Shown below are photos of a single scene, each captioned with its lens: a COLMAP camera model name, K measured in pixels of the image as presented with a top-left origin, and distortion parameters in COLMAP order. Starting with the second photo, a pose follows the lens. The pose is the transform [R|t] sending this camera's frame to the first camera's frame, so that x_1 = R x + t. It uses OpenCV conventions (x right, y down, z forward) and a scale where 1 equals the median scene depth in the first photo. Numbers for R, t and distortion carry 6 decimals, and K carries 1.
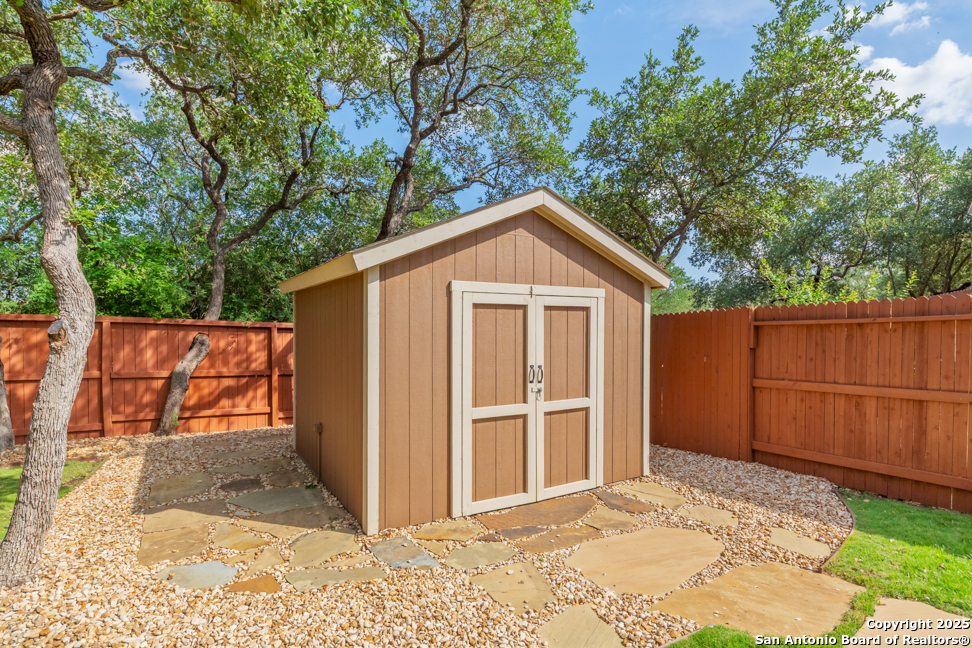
lens RADIAL K [[500.0, 0, 486.5], [0, 500.0, 333.0], [0, 0, 1]] dist [-0.002860, -0.000380]
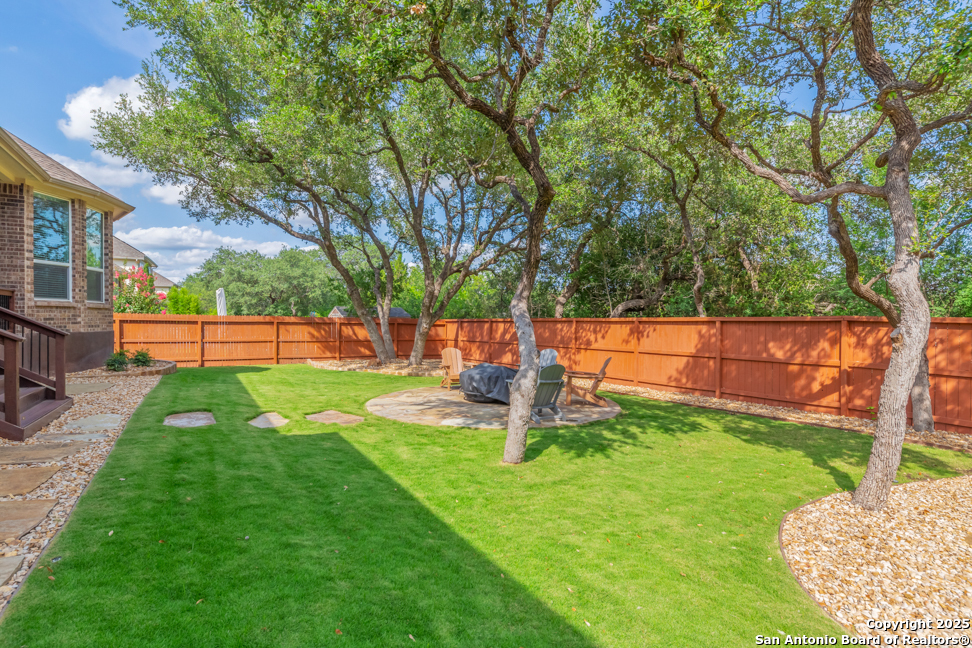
lens RADIAL K [[500.0, 0, 486.3], [0, 500.0, 324.5], [0, 0, 1]] dist [-0.002860, -0.000380]
pose [[-0.008944, 0.007409, -0.999933, 0.496006], [-0.022838, 0.999710, 0.007612, -0.017996], [0.999699, 0.022905, -0.008772, -0.109168]]
